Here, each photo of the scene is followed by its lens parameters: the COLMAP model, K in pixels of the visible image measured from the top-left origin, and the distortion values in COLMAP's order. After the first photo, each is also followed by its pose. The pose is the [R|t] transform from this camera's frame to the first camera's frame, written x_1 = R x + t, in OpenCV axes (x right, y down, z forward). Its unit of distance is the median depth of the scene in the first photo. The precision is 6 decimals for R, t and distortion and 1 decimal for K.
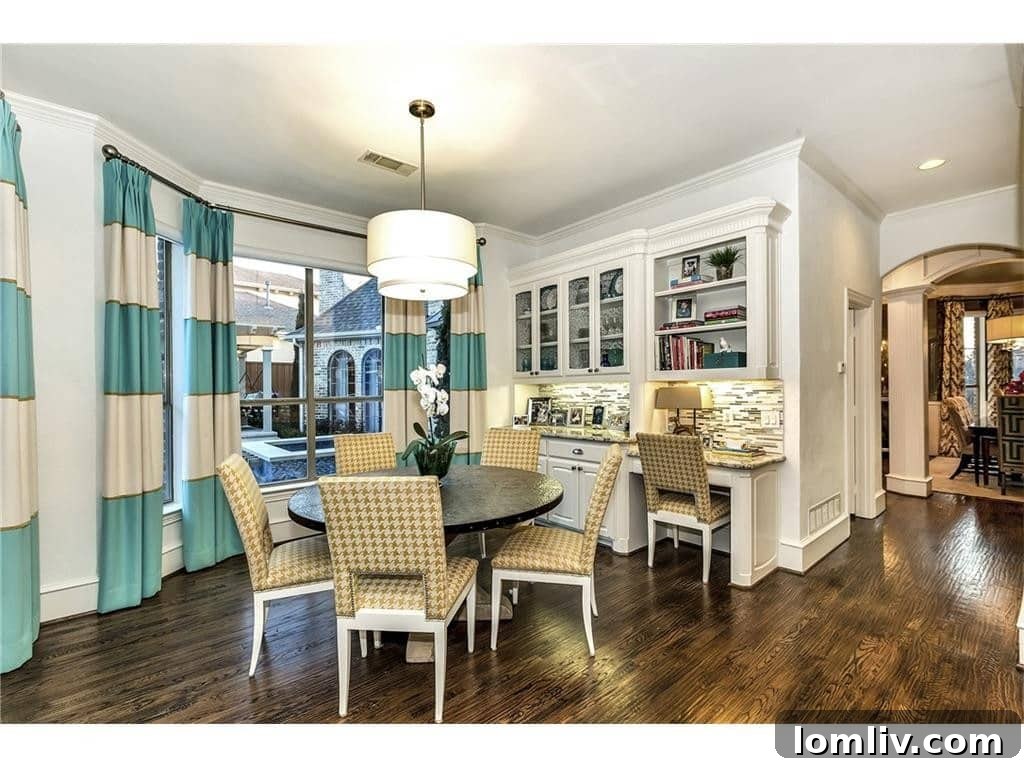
lens RADIAL K [[462.9, 0, 517.4], [0, 462.9, 384.9], [0, 0, 1]] dist [0.020863, -0.000157]
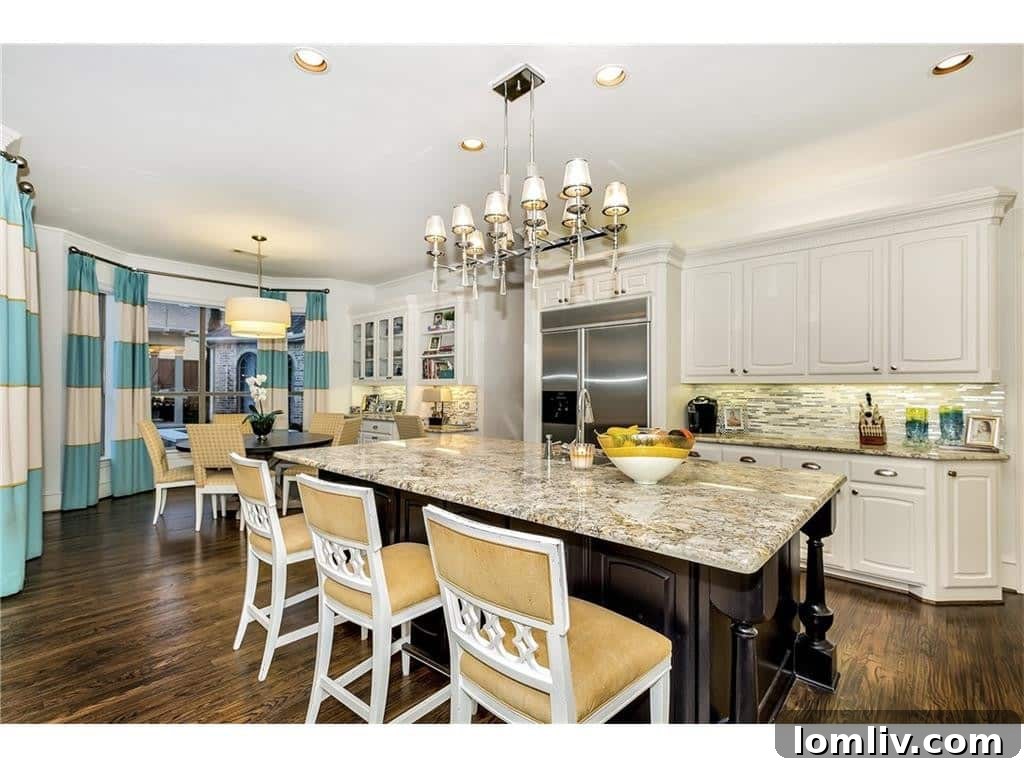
lens RADIAL K [[462.9, 0, 506.0], [0, 462.9, 388.3], [0, 0, 1]] dist [0.020863, -0.000157]
pose [[0.993856, 0.017828, 0.109231, 0.446155], [-0.018310, 0.999827, 0.003410, -0.009170], [-0.109151, -0.005389, 0.994011, -0.740371]]
